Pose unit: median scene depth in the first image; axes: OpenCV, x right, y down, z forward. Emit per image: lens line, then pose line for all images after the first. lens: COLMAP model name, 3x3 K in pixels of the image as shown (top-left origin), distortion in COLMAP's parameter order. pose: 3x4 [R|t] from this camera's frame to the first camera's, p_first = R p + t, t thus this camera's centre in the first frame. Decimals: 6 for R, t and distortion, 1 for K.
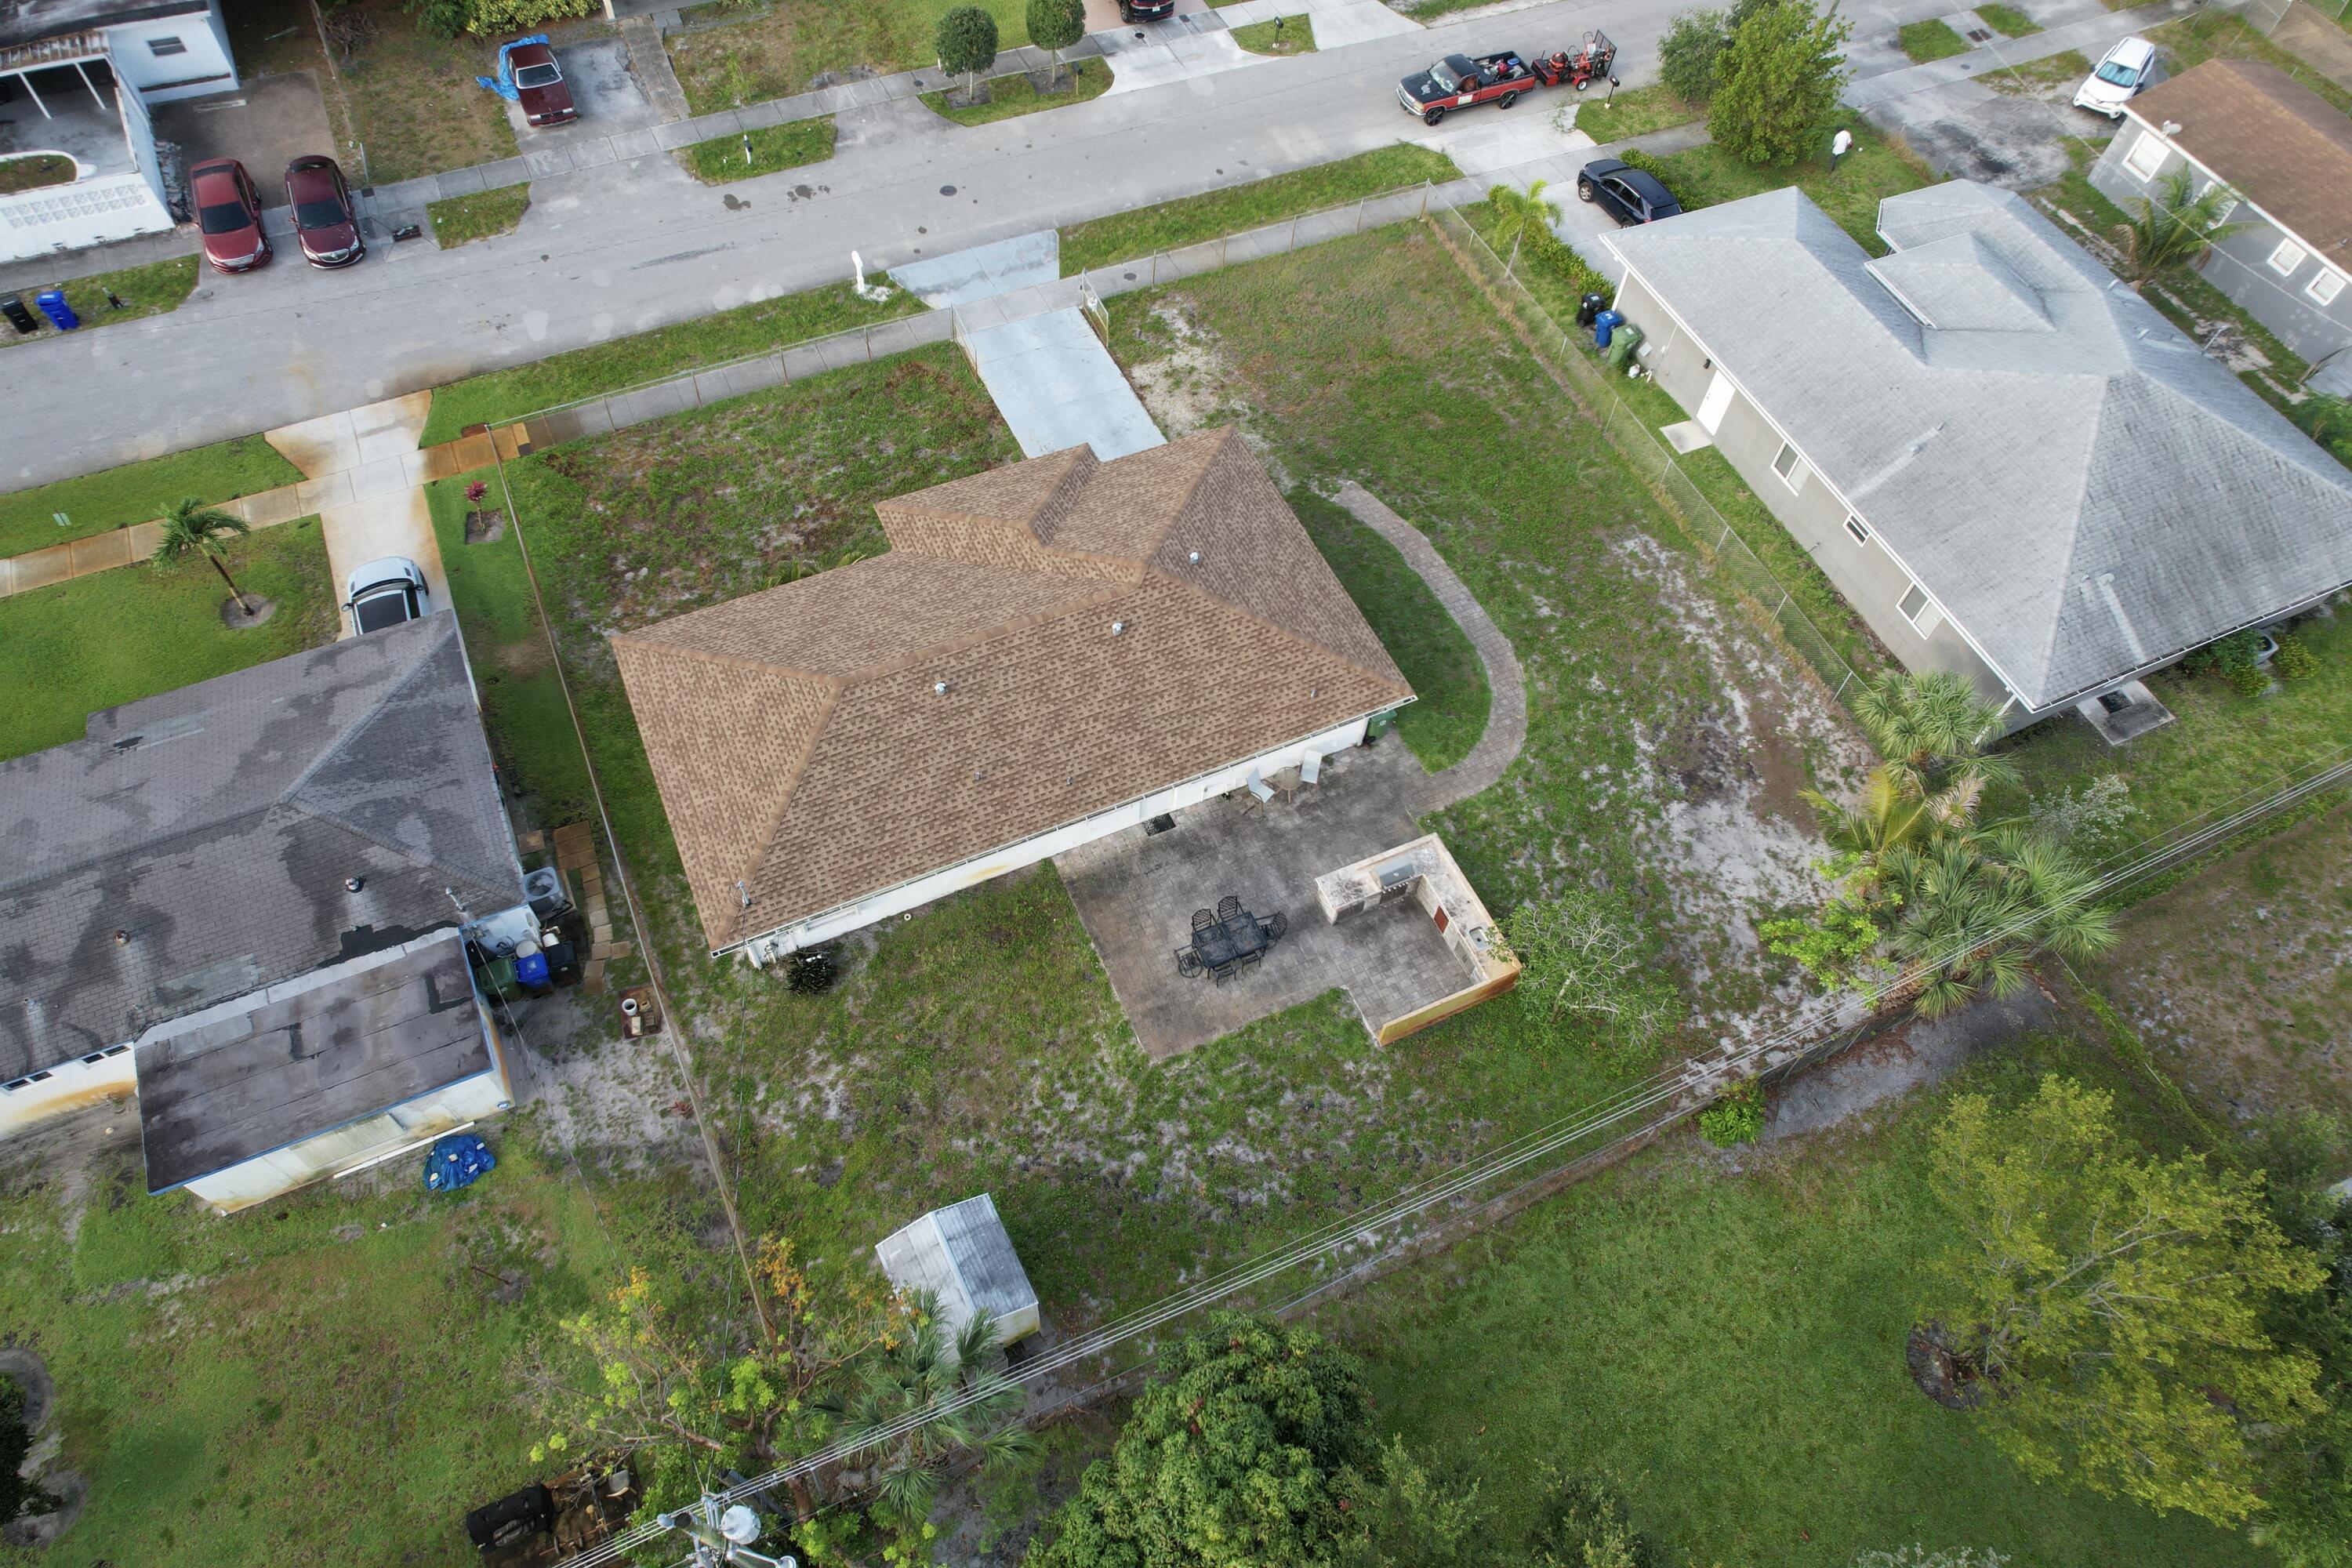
lens RADIAL K [[1497.6, 0, 1176.0], [0, 1497.6, 784.0], [0, 0, 1]] dist [-0.077093, 0.073179]
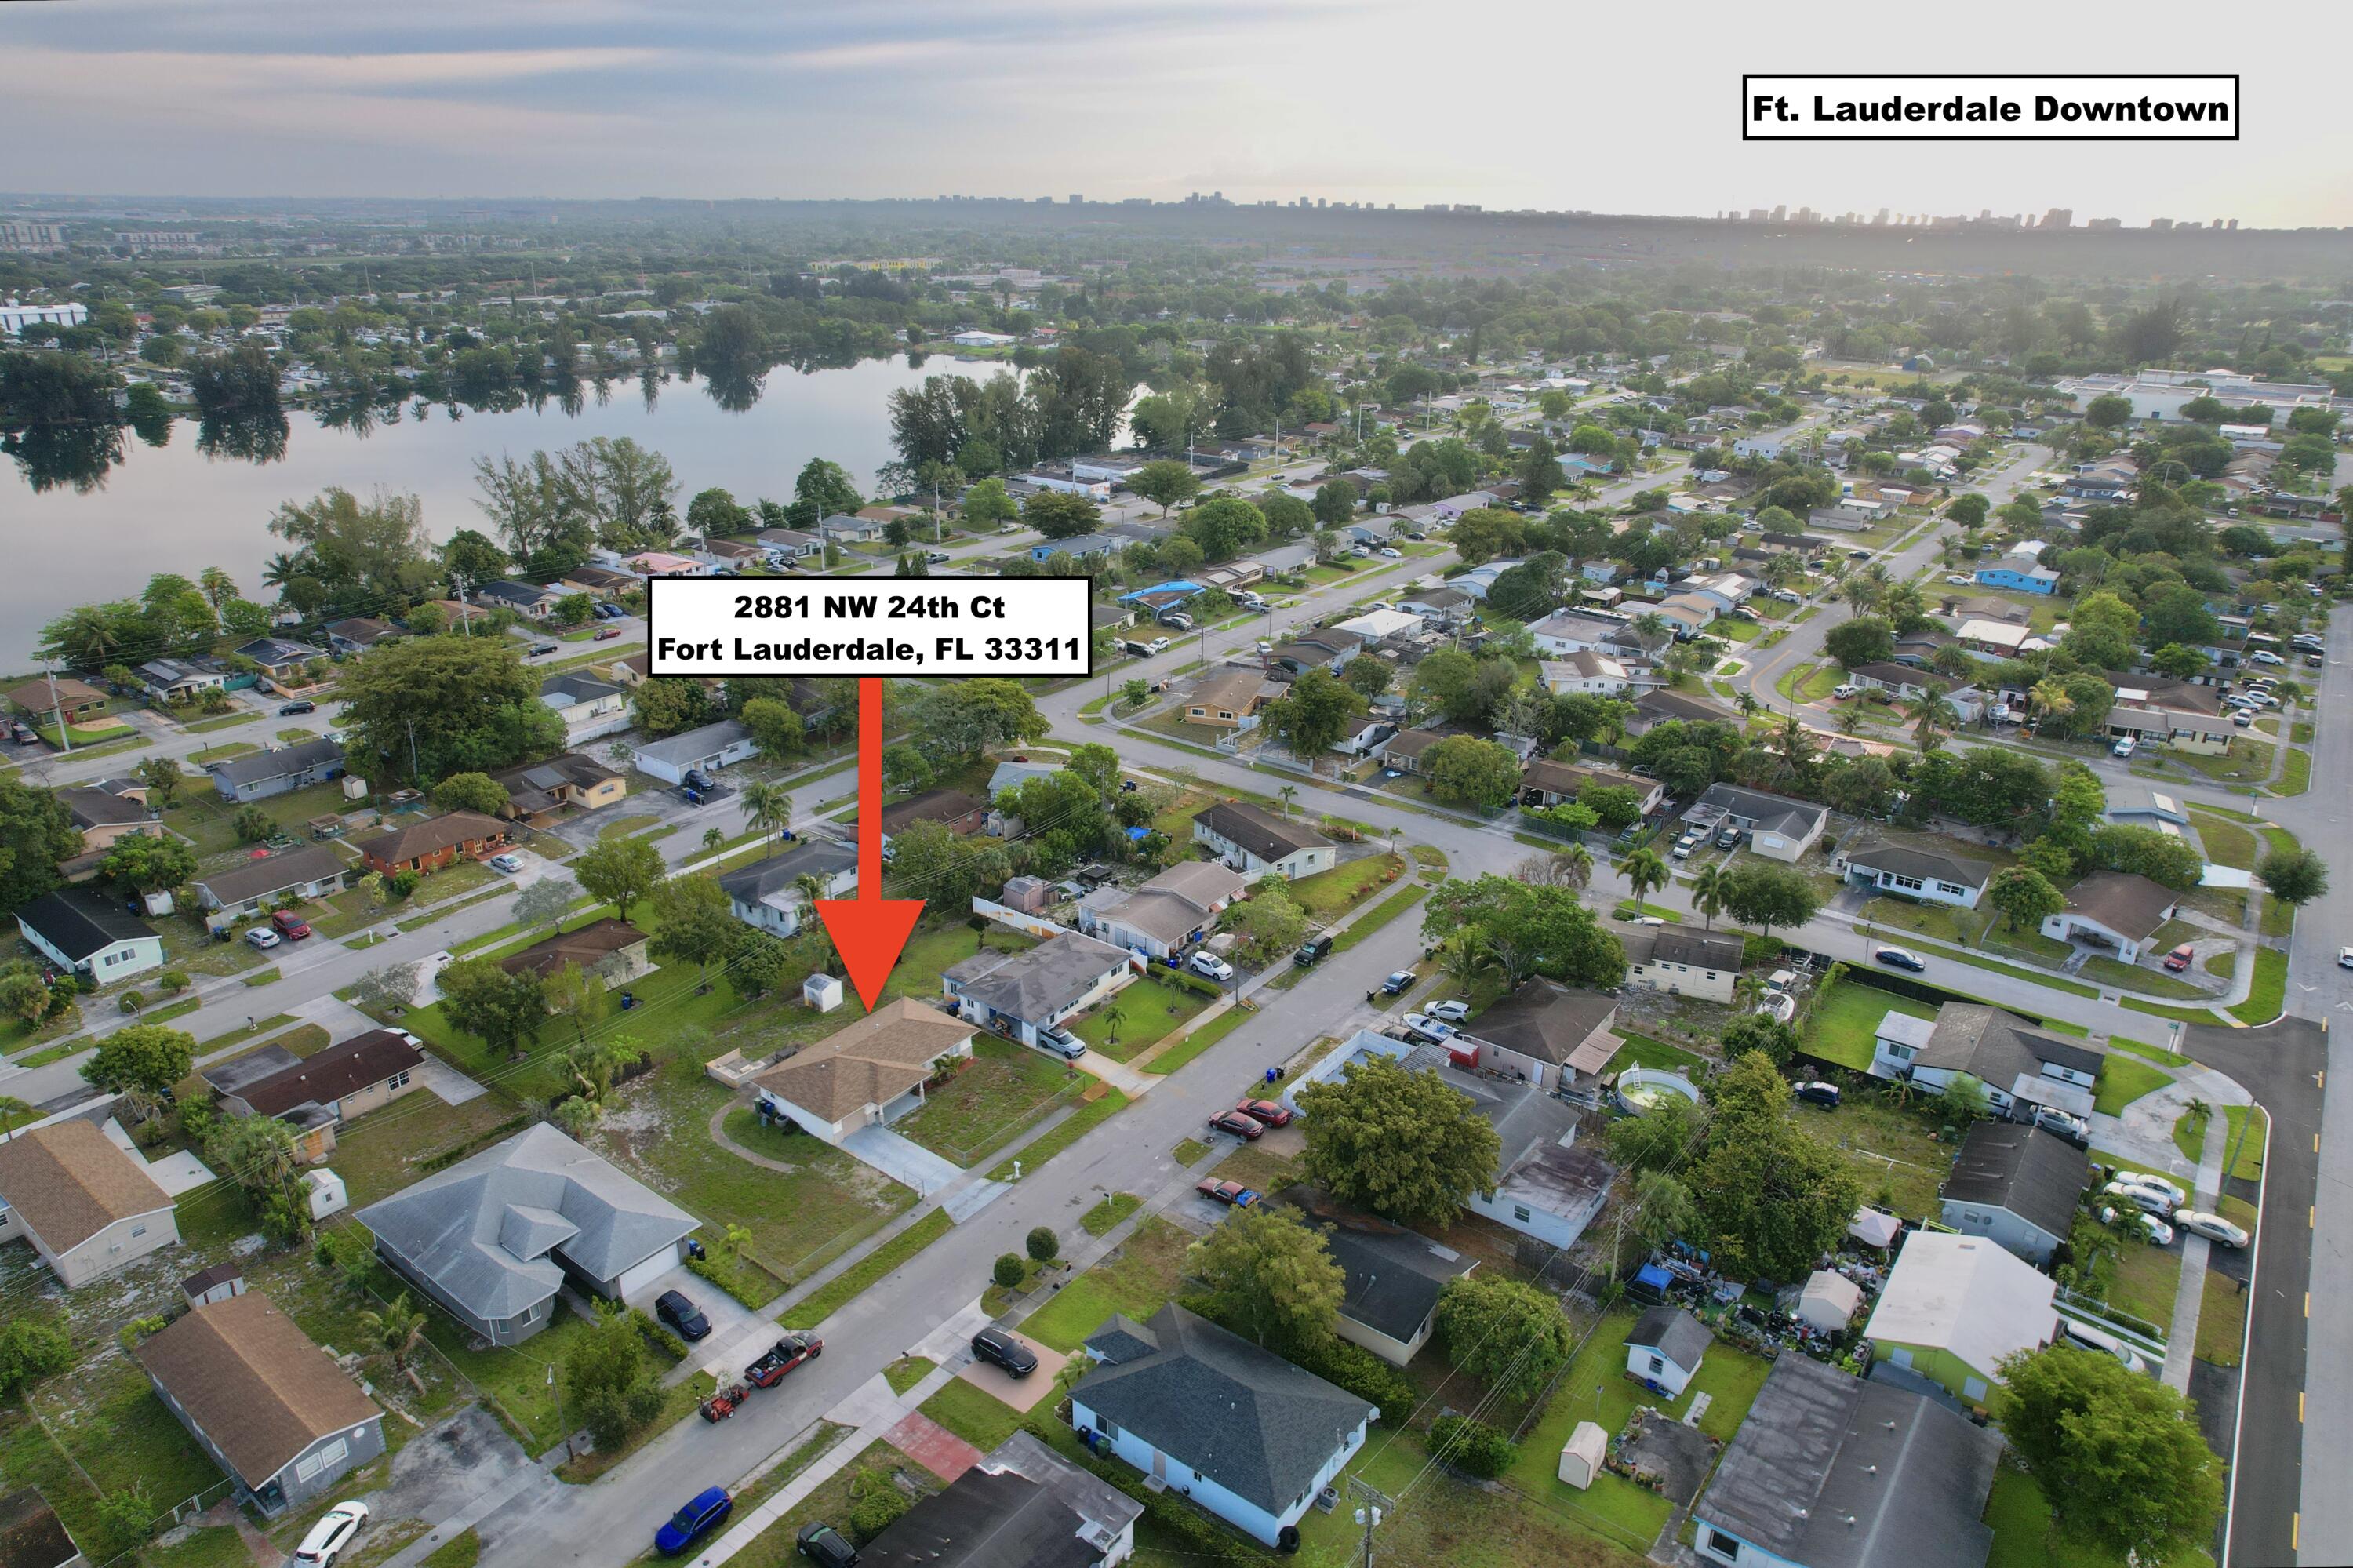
lens RADIAL K [[1524.0, 0, 1176.5], [0, 1524.0, 784.0], [0, 0, 1]] dist [-0.081821, 0.077423]
pose [[-0.880994, 0.116124, -0.458656, 0.673118], [-0.423215, 0.239967, 0.873673, -3.045243], [0.211517, 0.963811, -0.162264, 0.960235]]
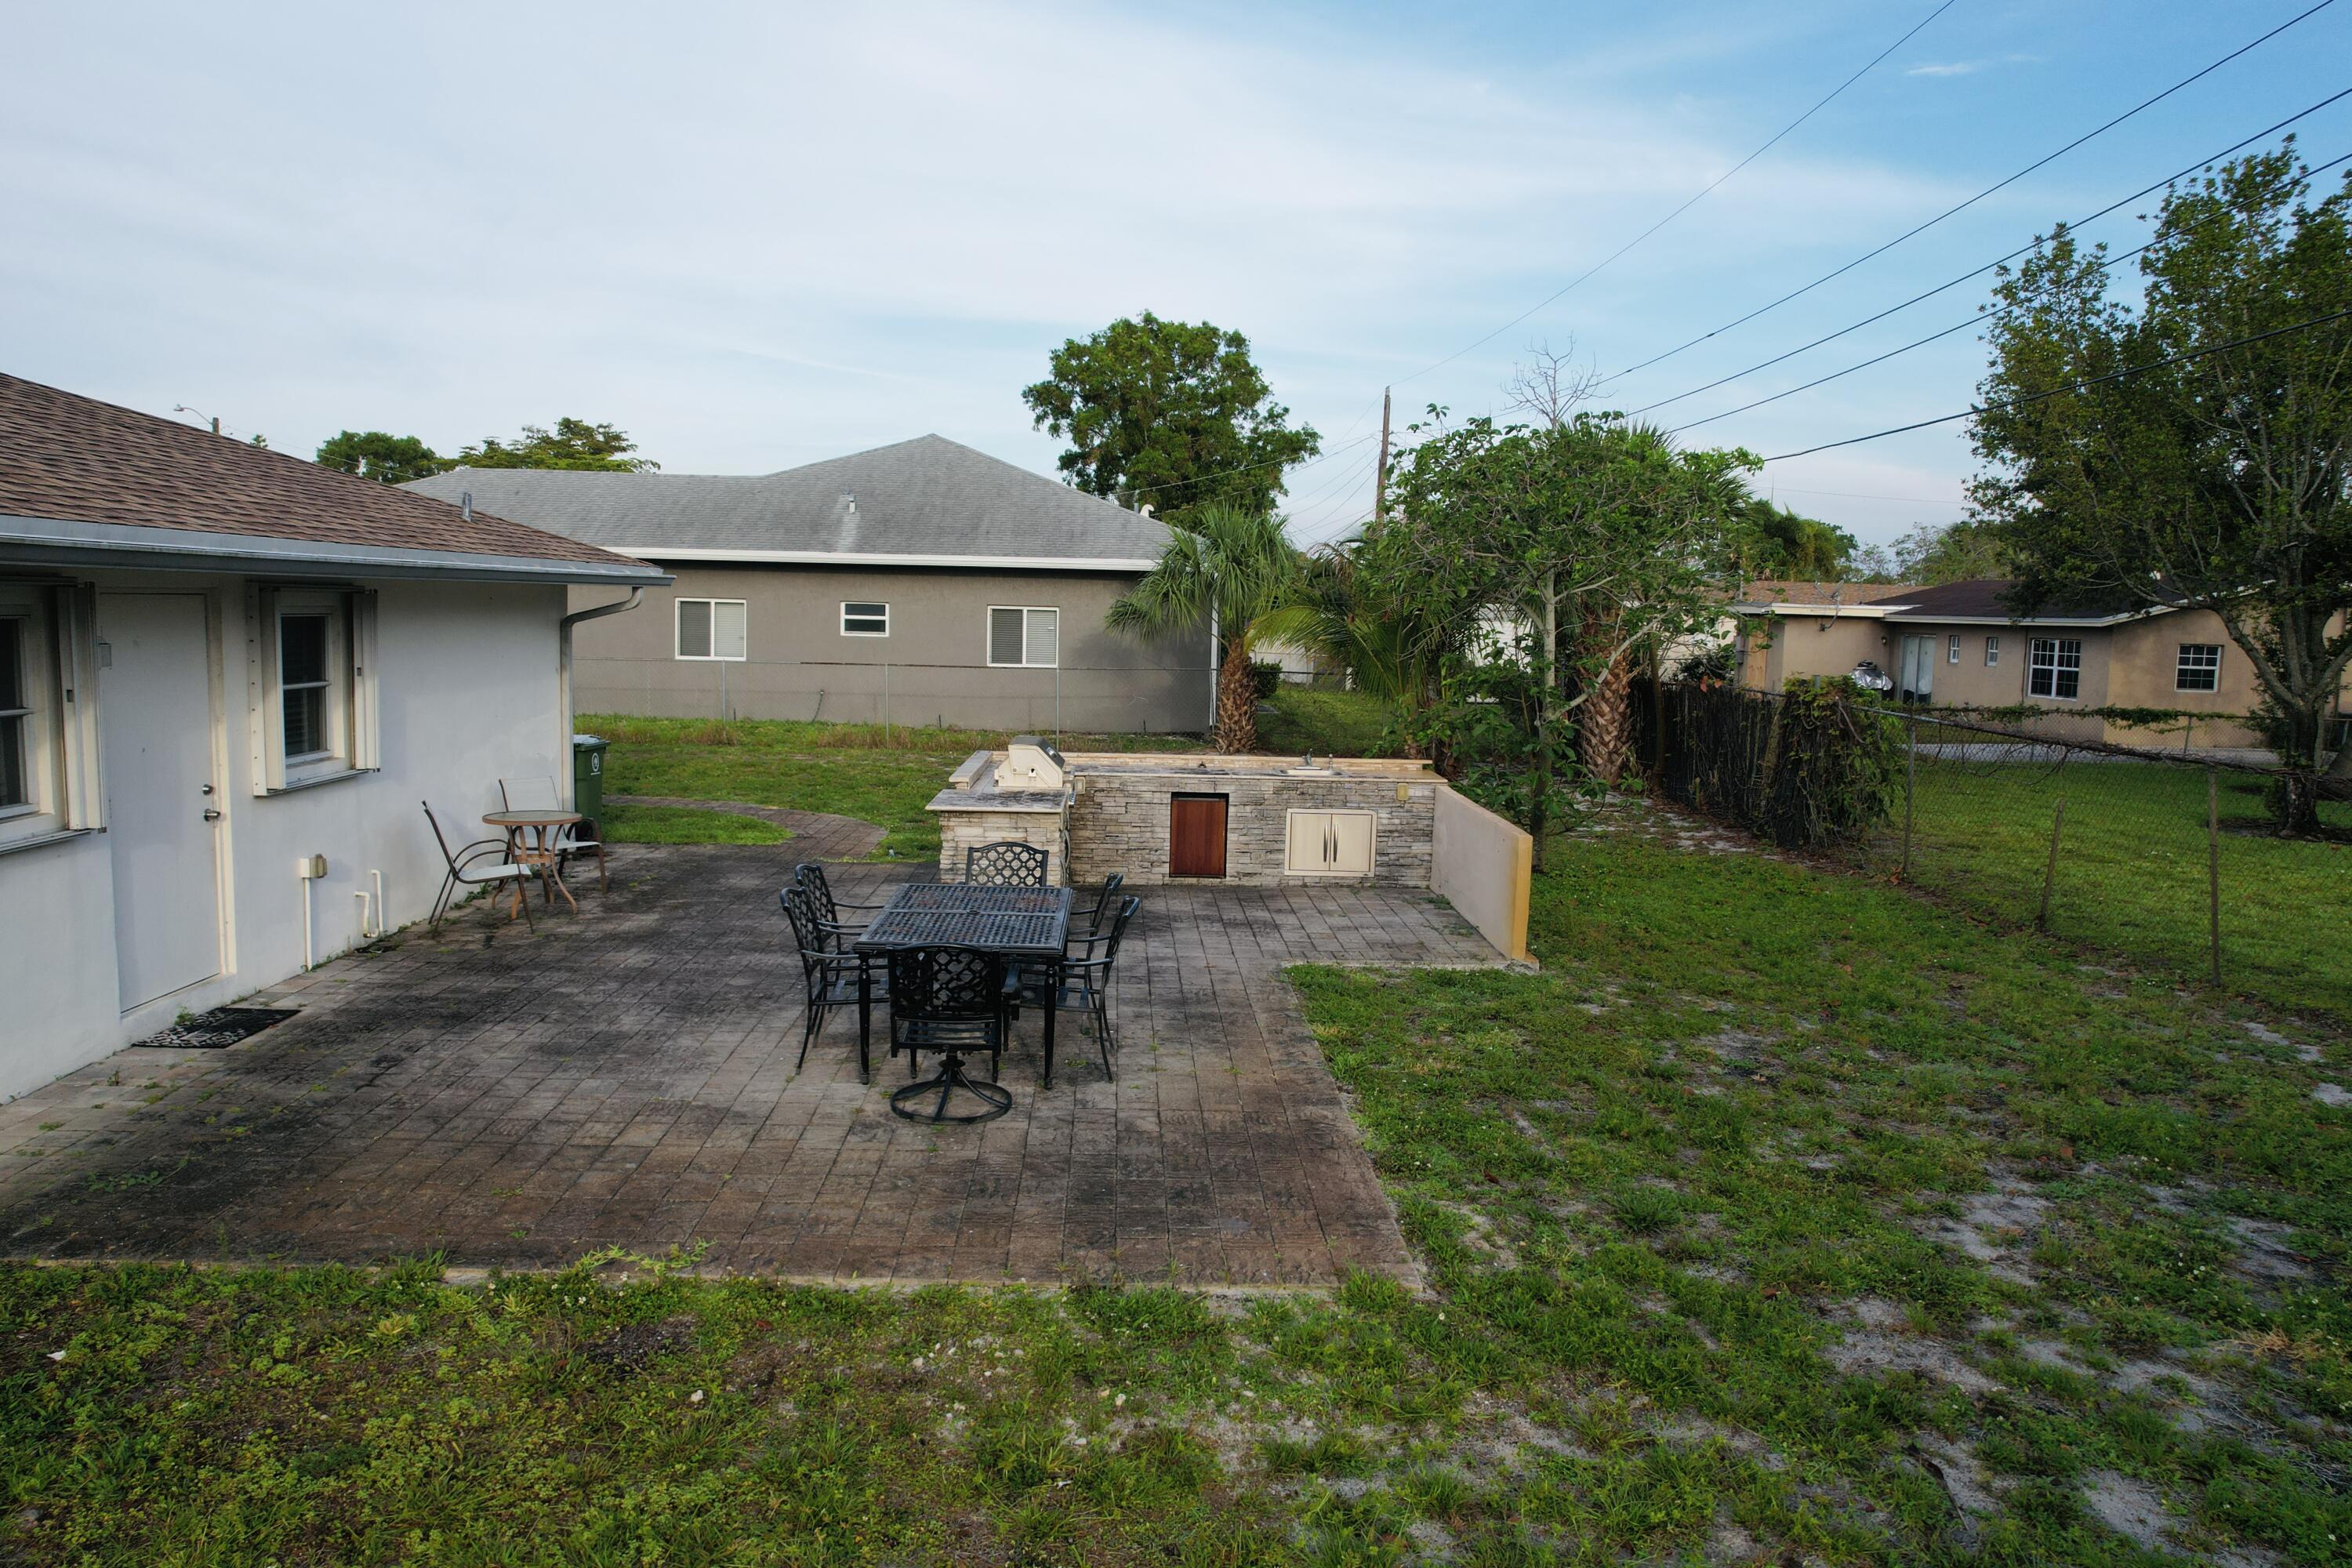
lens RADIAL K [[1582.3, 0, 1176.0], [0, 1582.3, 784.0], [0, 0, 1]] dist [-0.061971, 0.041528]
pose [[0.389378, -0.142988, 0.909912, -0.131948], [0.767272, 0.596896, -0.234540, 0.139229], [-0.509587, 0.789474, 0.342129, 0.729049]]
